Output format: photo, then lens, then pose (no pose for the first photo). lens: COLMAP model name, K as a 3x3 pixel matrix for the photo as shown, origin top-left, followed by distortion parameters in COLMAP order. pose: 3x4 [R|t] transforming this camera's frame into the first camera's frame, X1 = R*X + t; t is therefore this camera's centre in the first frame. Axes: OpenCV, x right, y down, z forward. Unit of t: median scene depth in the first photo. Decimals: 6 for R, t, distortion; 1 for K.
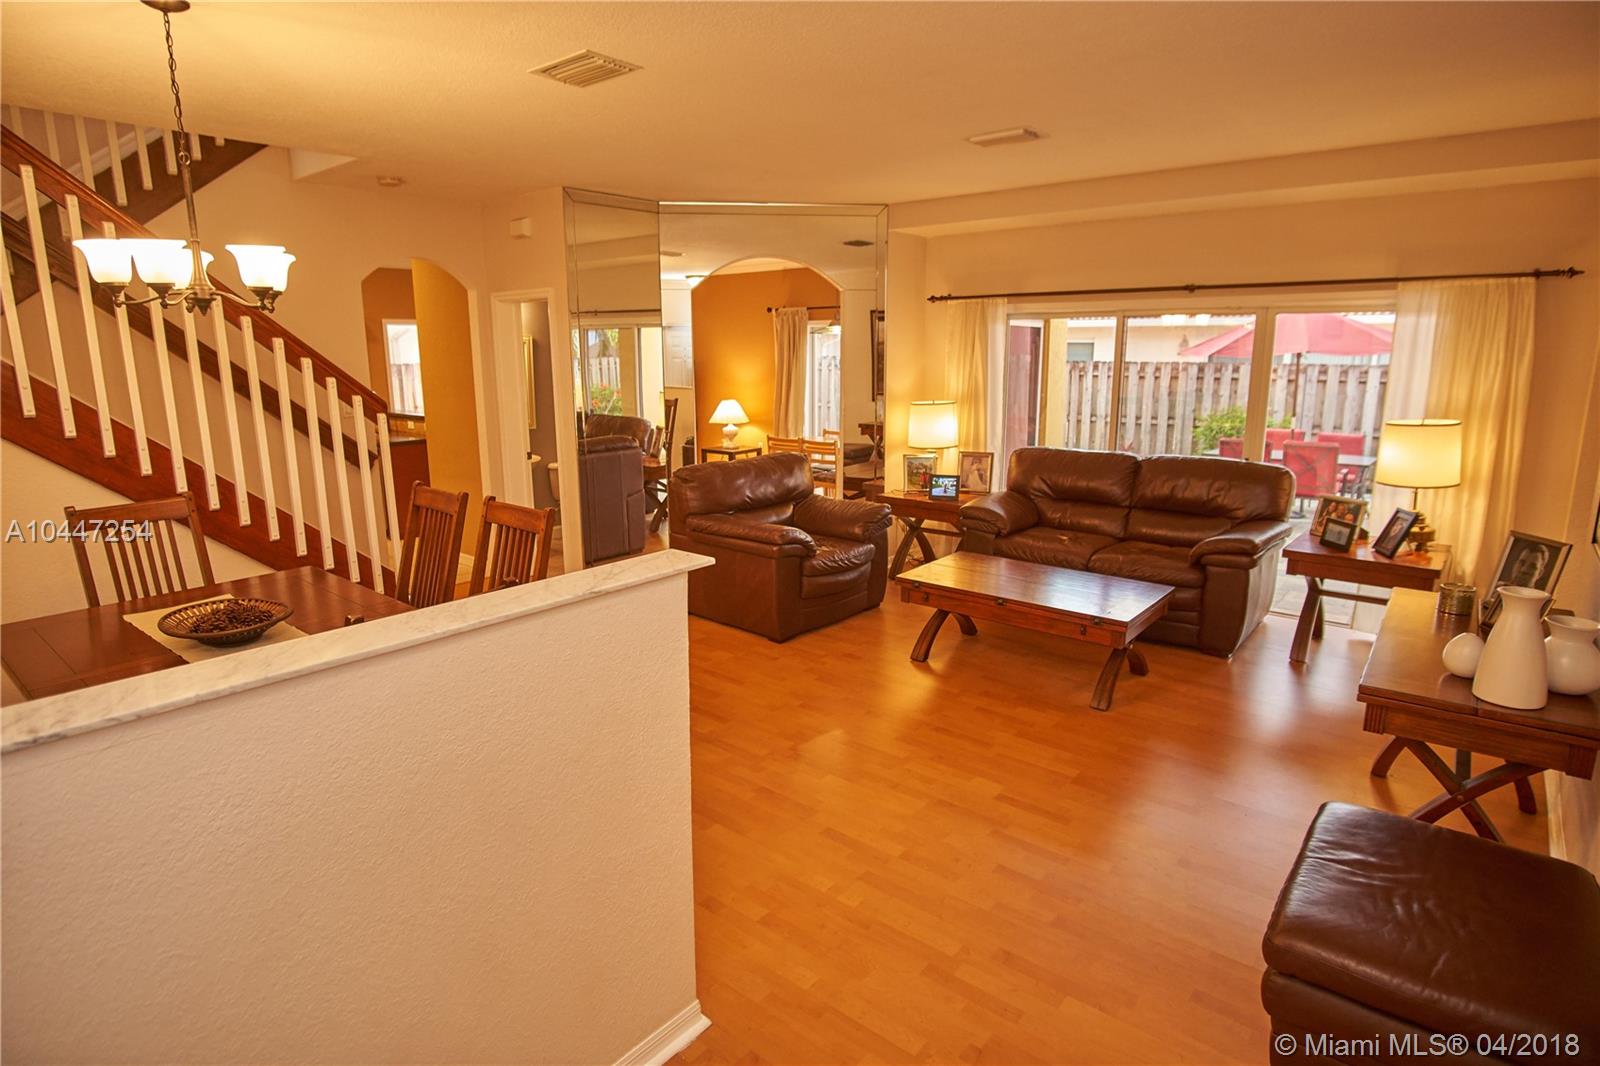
lens RADIAL K [[854.5, 0, 798.5], [0, 854.5, 522.2], [0, 0, 1]] dist [-0.024245, -0.000286]
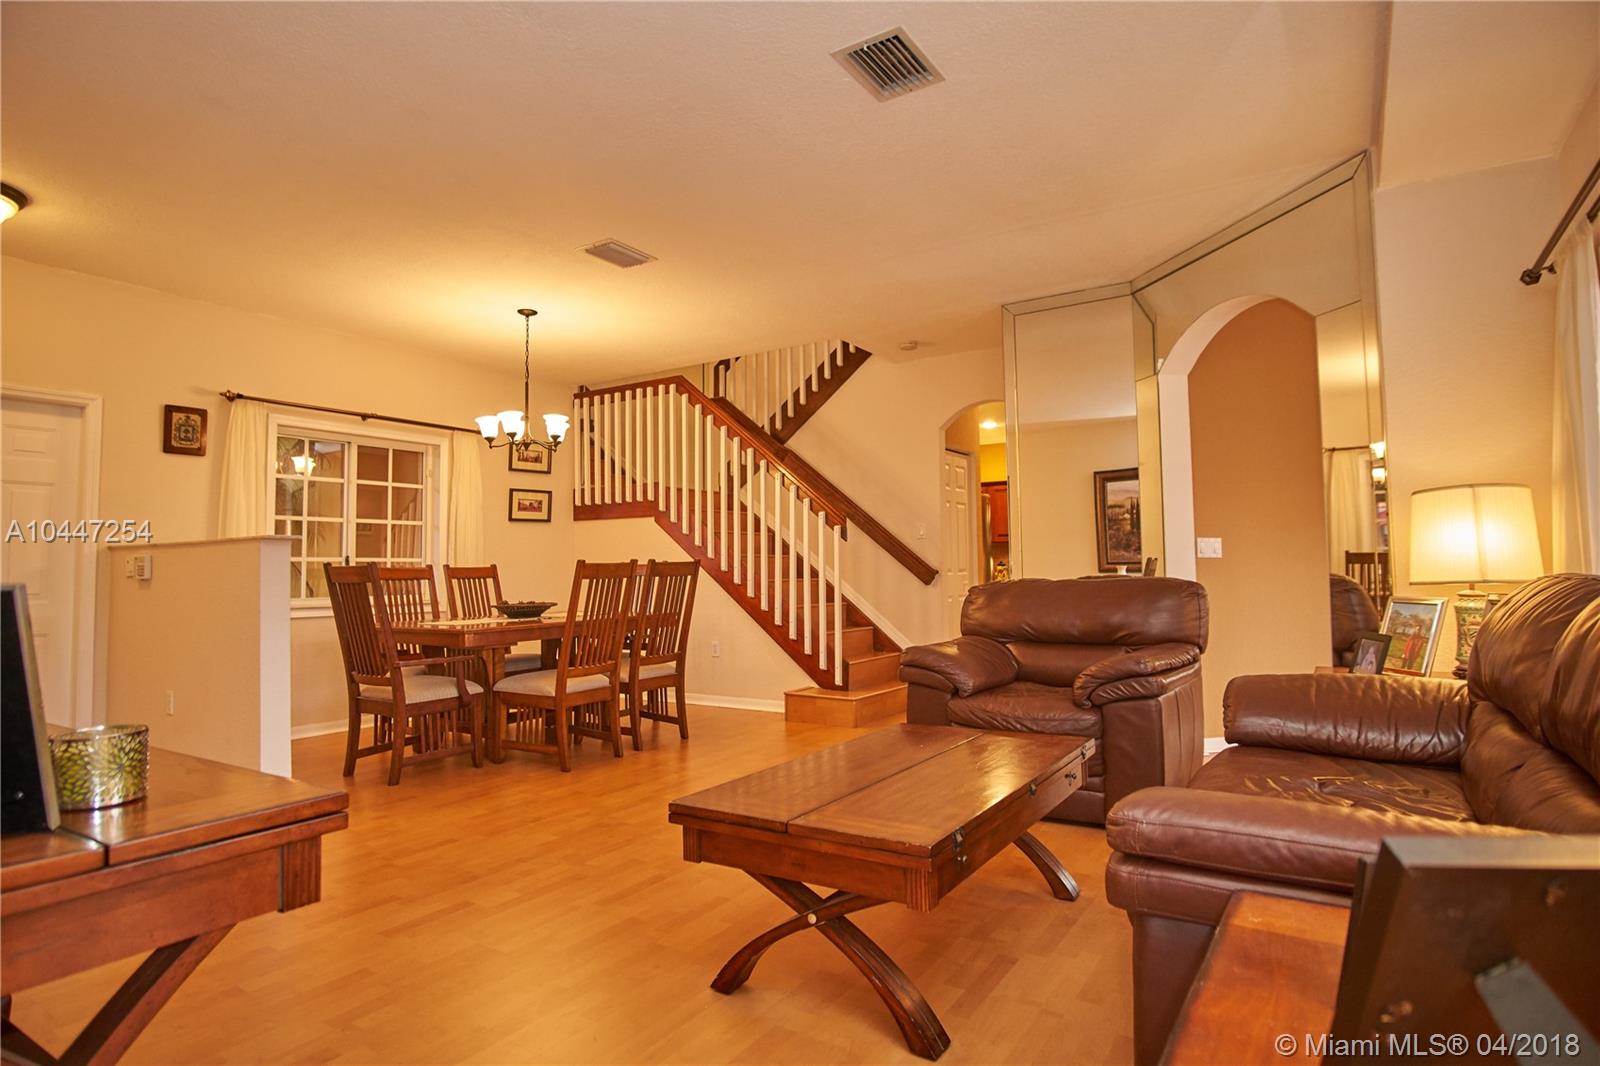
lens RADIAL K [[854.5, 0, 798.5], [0, 854.5, 522.2], [0, 0, 1]] dist [-0.024245, -0.000286]
pose [[0.117094, -0.050516, -0.991835, 1.197798], [-0.185274, 0.980061, -0.071789, -0.045192], [0.975686, 0.192168, 0.105400, 1.244570]]
